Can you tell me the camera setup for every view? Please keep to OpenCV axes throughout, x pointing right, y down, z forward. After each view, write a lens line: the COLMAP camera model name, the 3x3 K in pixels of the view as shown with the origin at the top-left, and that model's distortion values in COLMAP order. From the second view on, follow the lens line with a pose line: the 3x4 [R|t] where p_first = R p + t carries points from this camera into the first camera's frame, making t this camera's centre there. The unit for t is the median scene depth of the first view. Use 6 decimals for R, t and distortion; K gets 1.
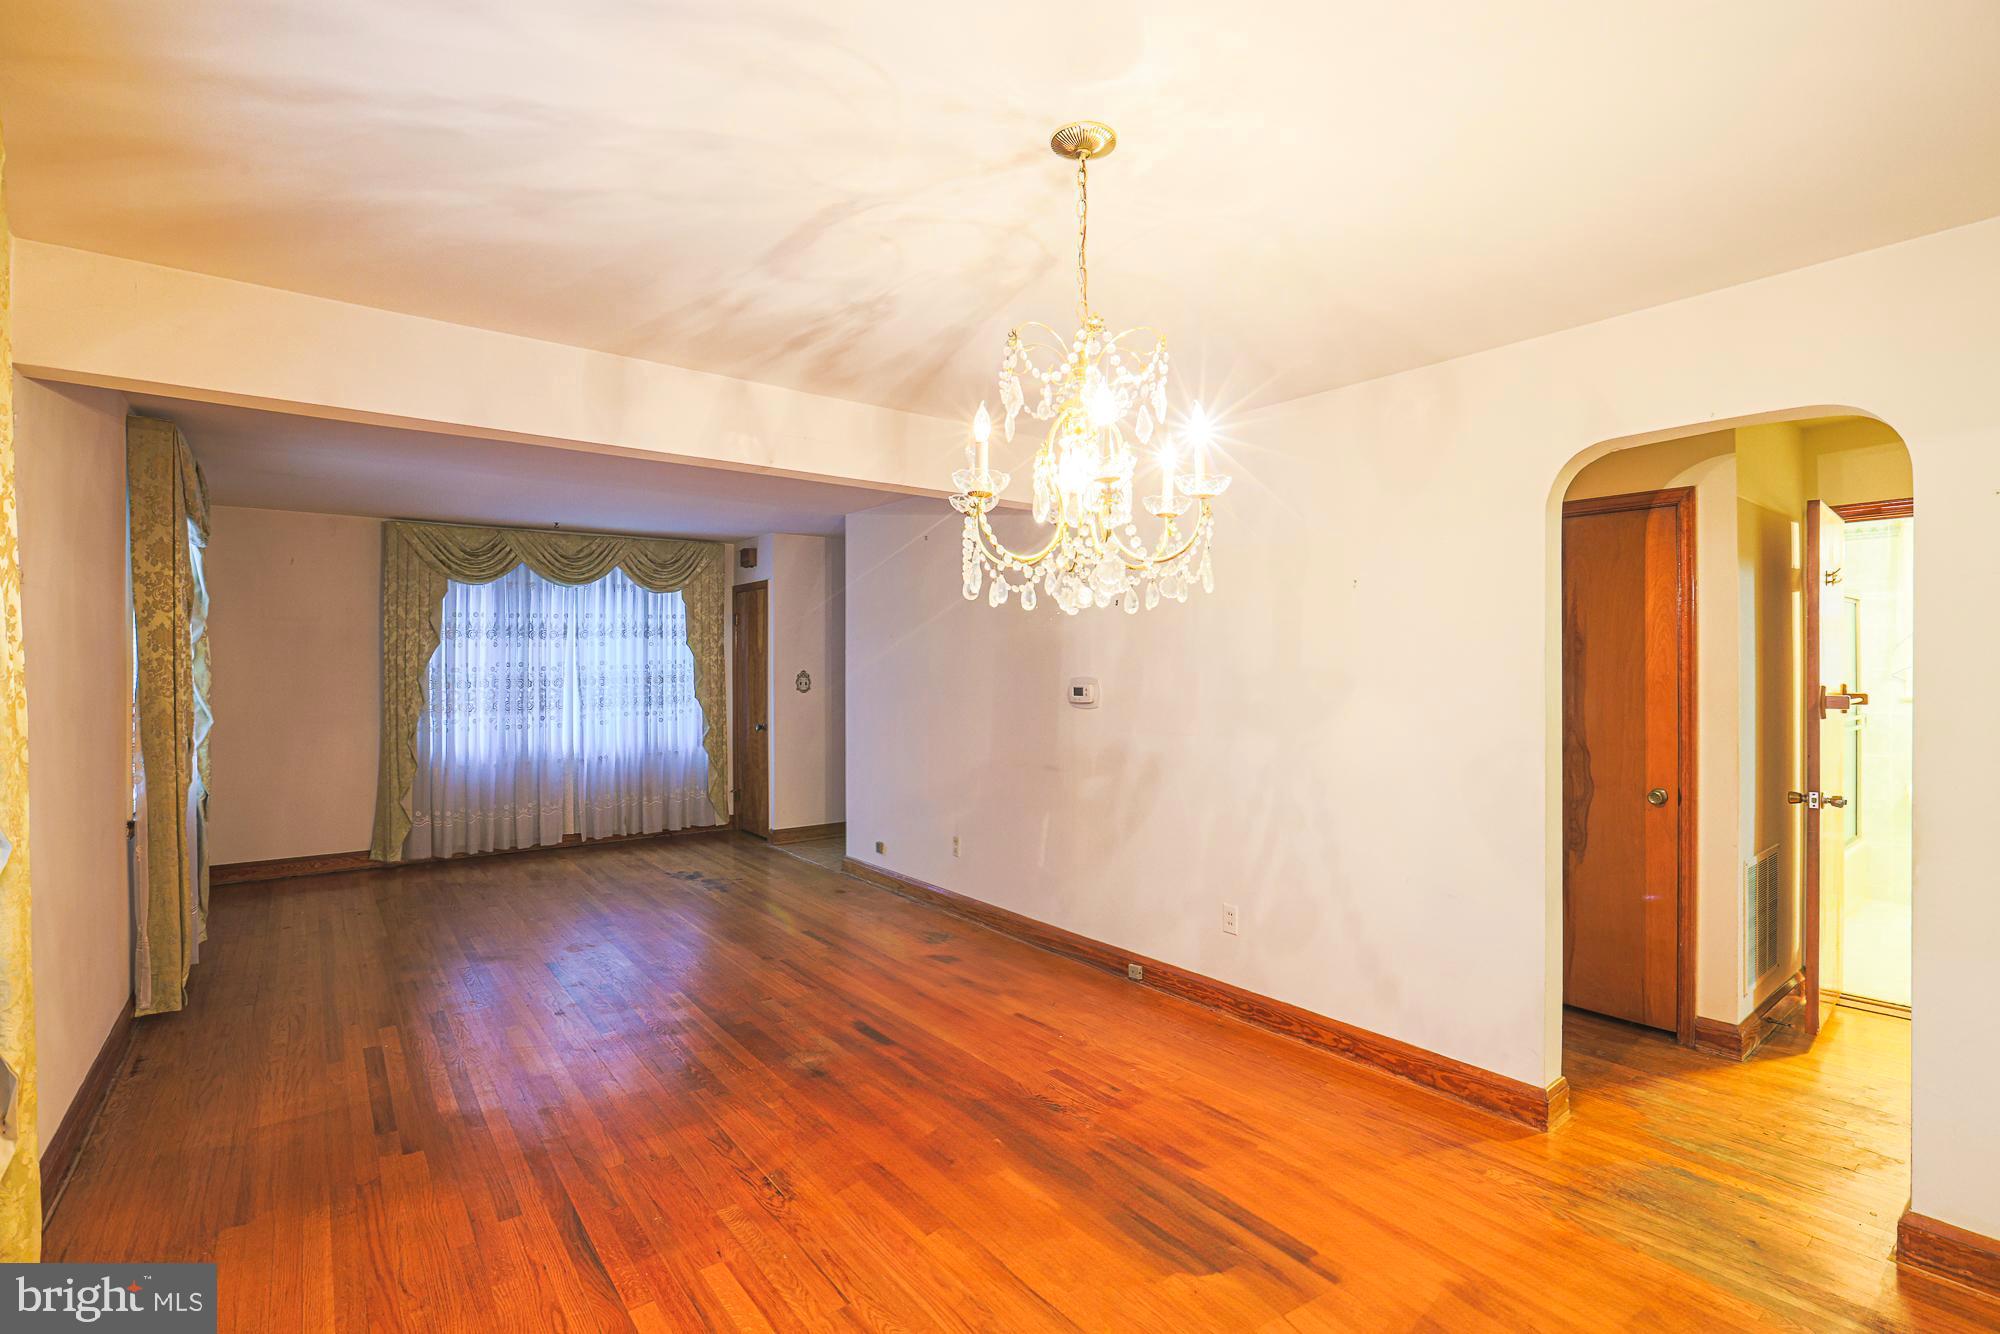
lens RADIAL K [[882.9, 0, 1000.0], [0, 882.9, 667.0], [0, 0, 1]] dist [-0.075887, 0.032405]
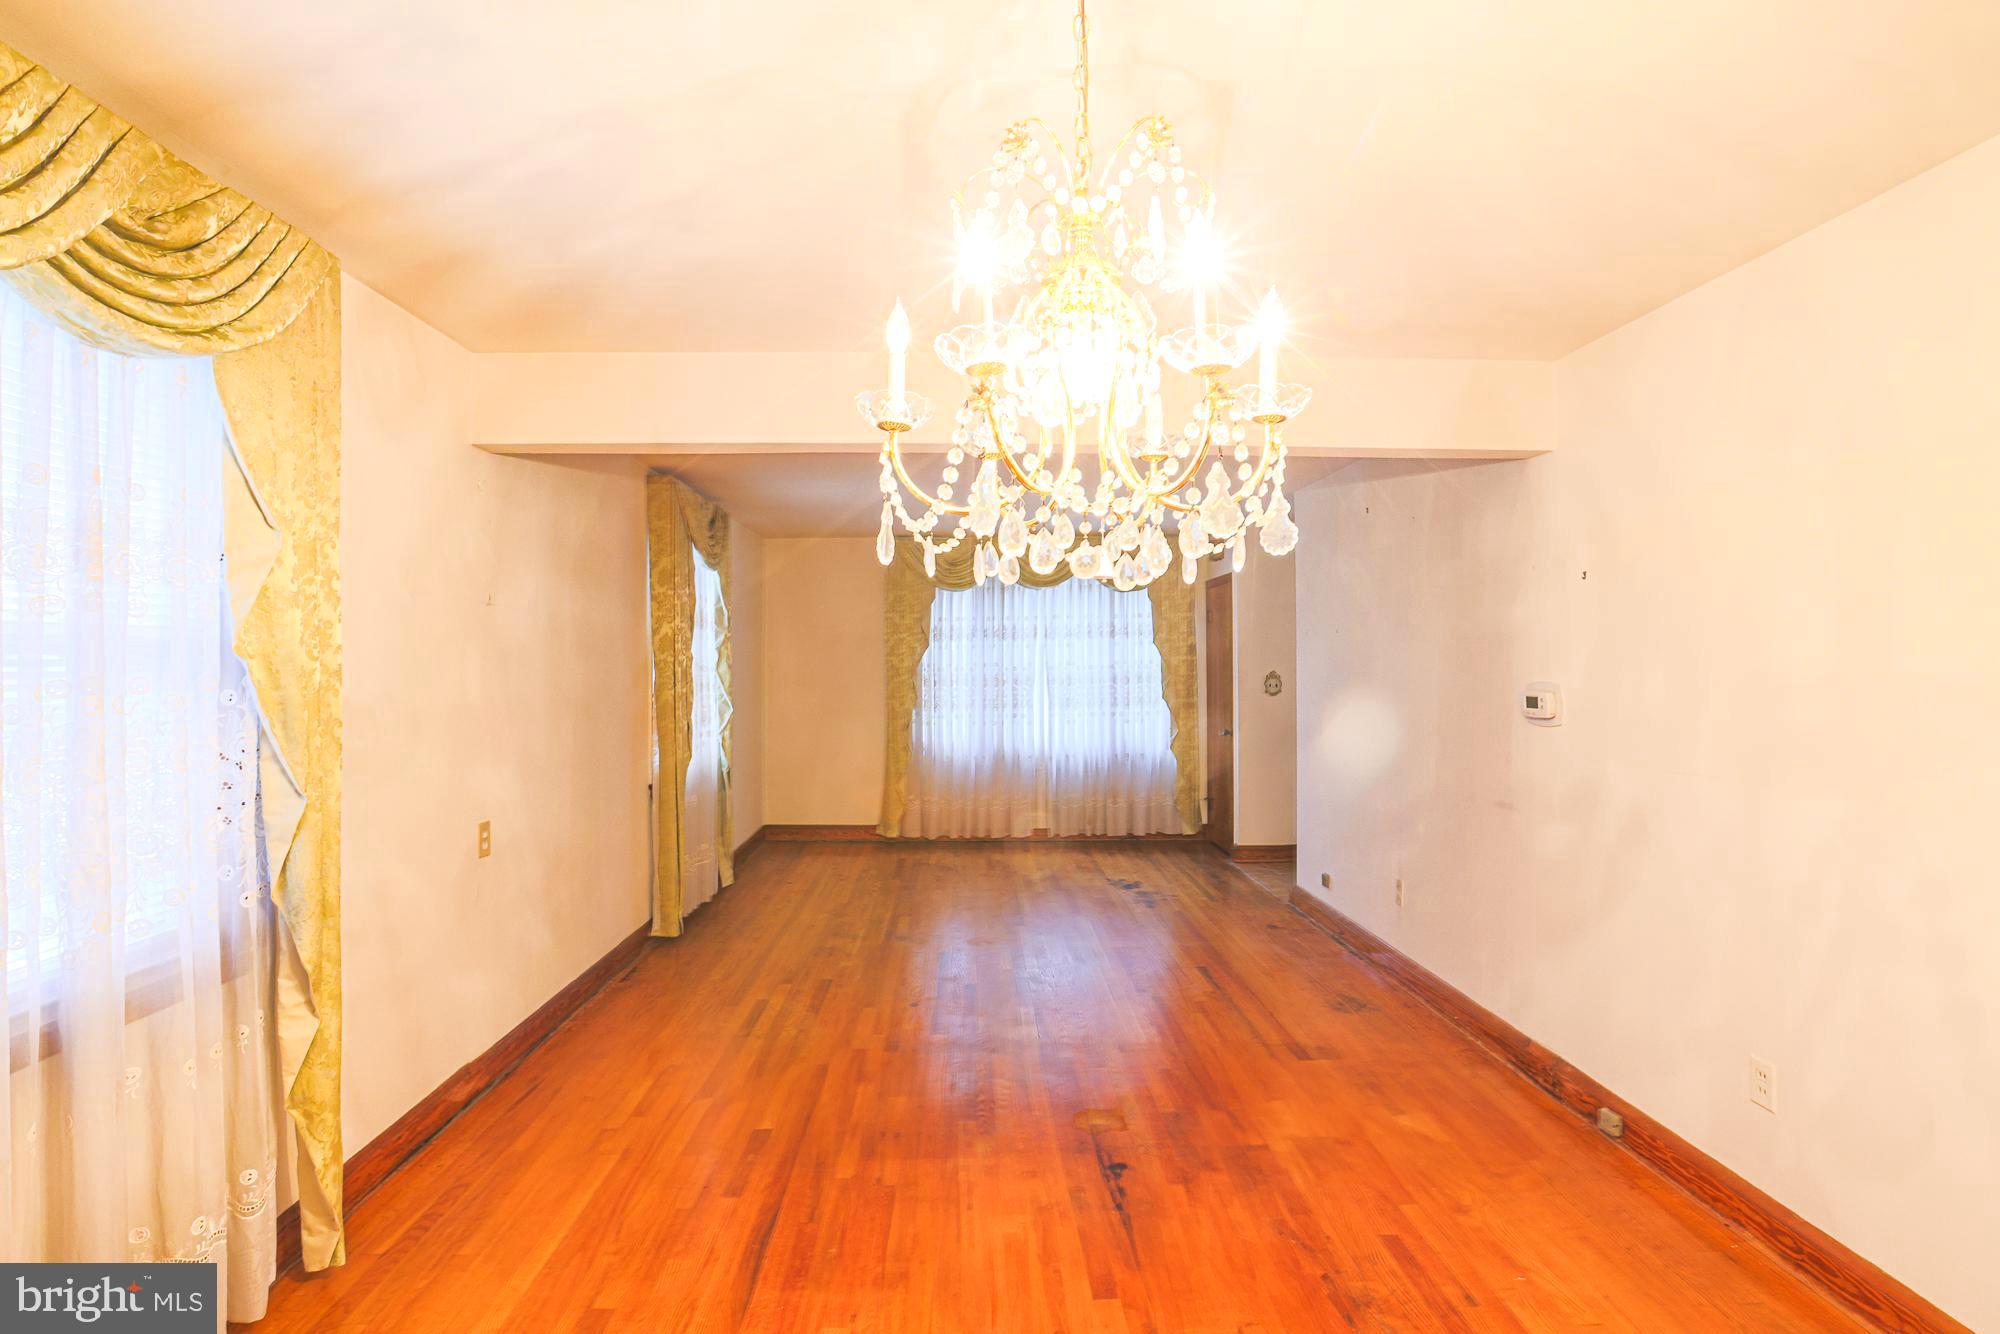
lens RADIAL K [[901.9, 0, 994.5], [0, 901.9, 658.2], [0, 0, 1]] dist [-0.049429, 0.013372]
pose [[0.799127, -0.004810, -0.601143, 0.122776], [-0.001405, 0.999950, -0.009869, 0.000037], [0.601160, 0.008731, 0.799081, 0.118933]]
